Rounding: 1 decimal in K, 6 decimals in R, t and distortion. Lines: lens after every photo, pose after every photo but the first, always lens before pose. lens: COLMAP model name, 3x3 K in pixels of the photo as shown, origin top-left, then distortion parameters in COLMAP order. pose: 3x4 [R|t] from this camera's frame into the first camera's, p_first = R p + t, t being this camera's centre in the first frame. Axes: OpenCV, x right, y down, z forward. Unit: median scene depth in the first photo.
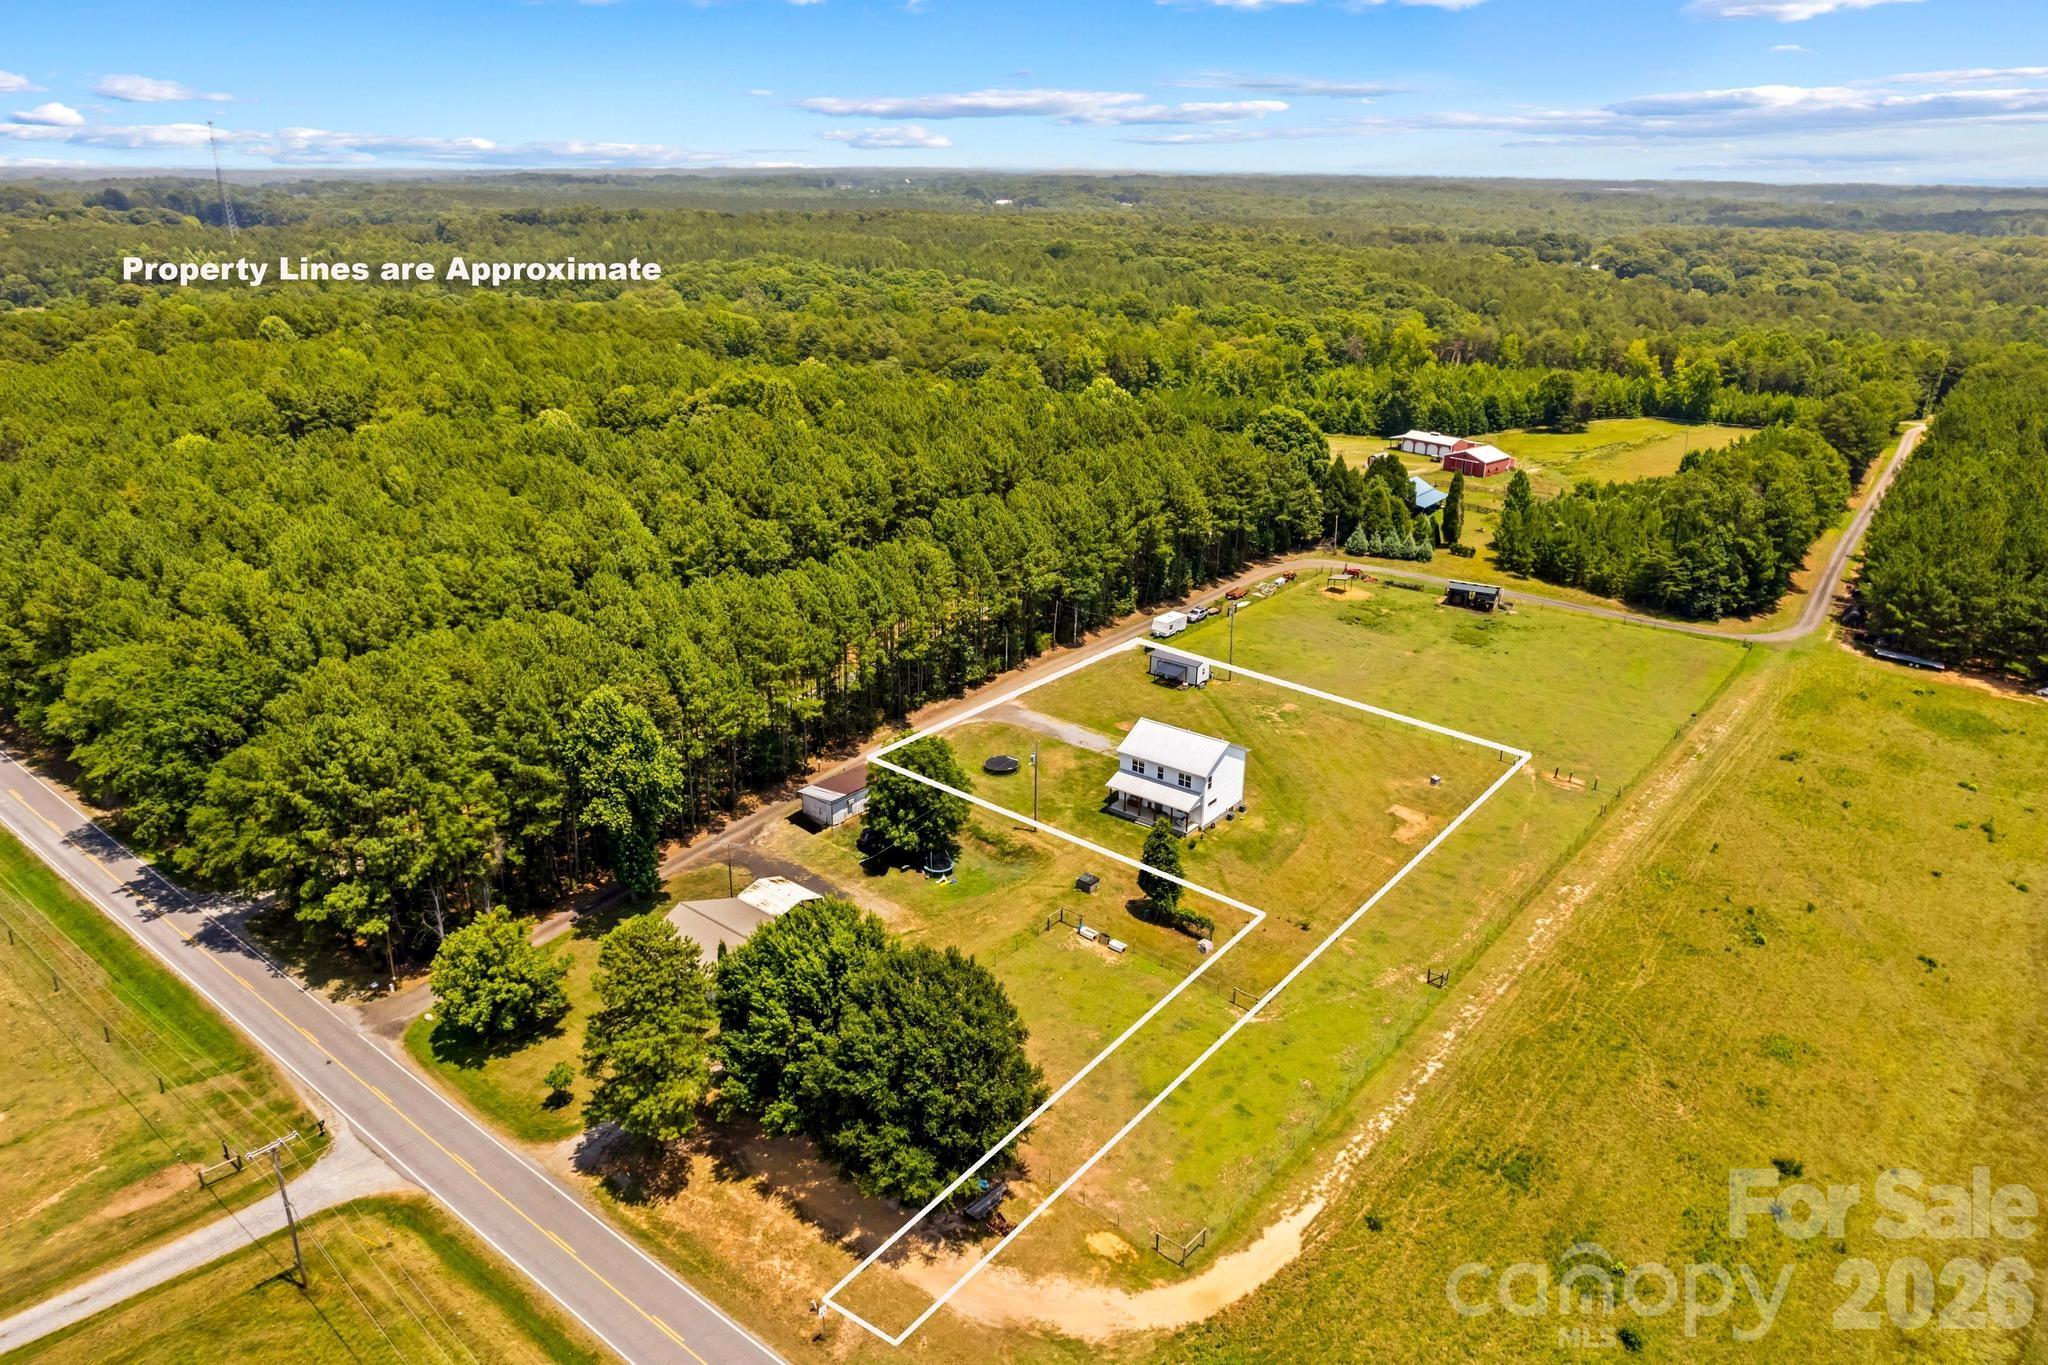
lens RADIAL K [[1322.6, 0, 1052.5], [0, 1322.6, 680.7], [0, 0, 1]] dist [-0.000369, 0.002653]
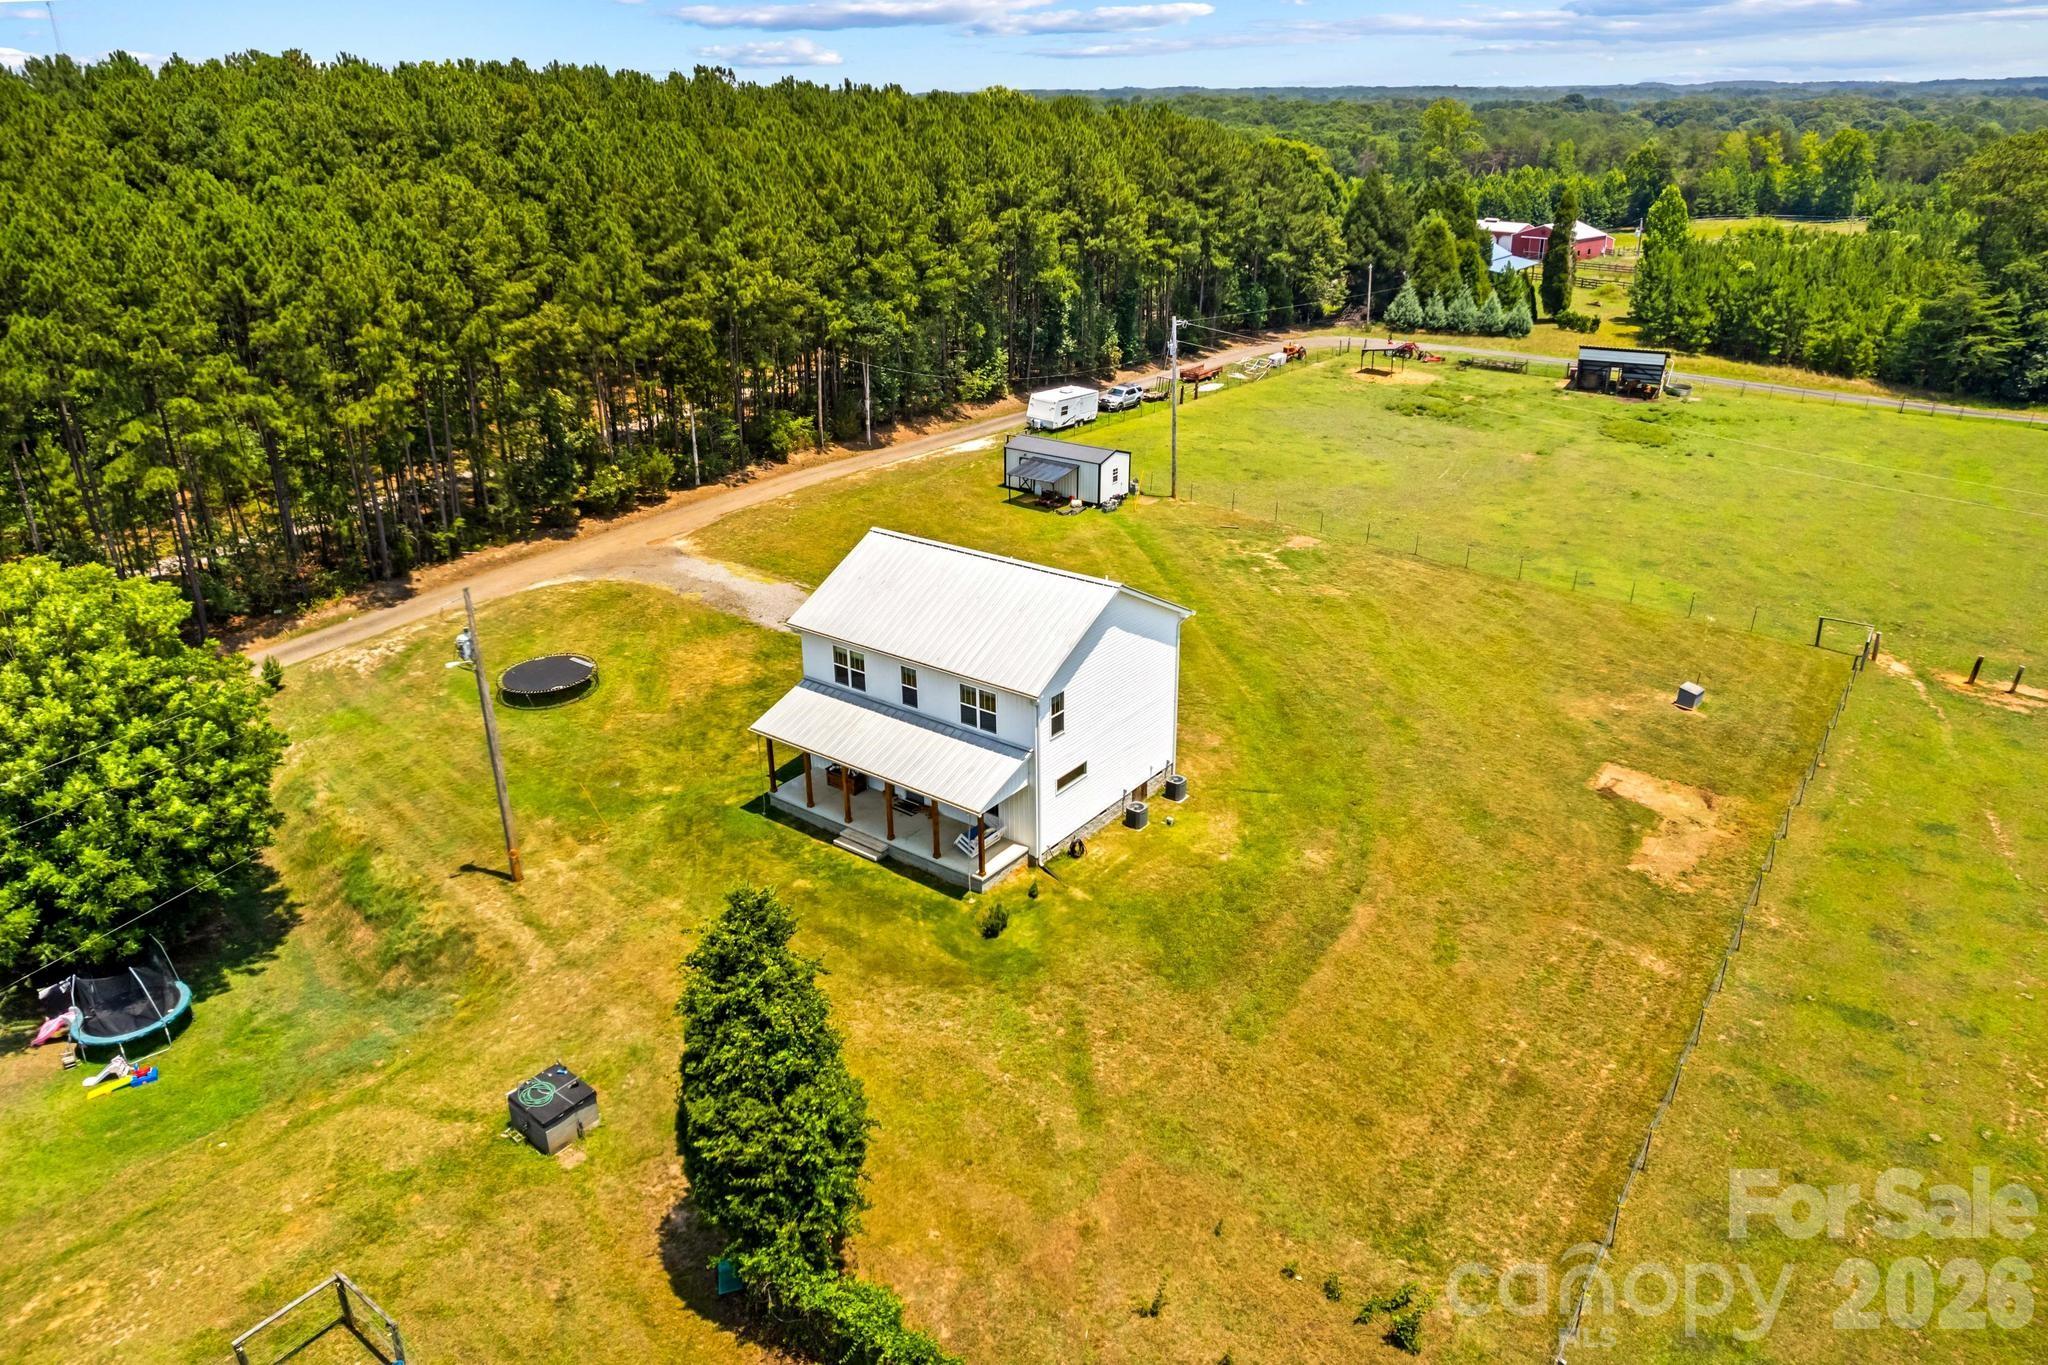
lens RADIAL K [[1322.6, 0, 1052.5], [0, 1322.6, 680.7], [0, 0, 1]] dist [-0.000369, 0.002653]
pose [[0.999784, -0.020805, 0.000303, 0.079256], [0.020765, 0.998560, 0.049472, 0.036346], [-0.001332, -0.049455, 0.998775, 0.466036]]
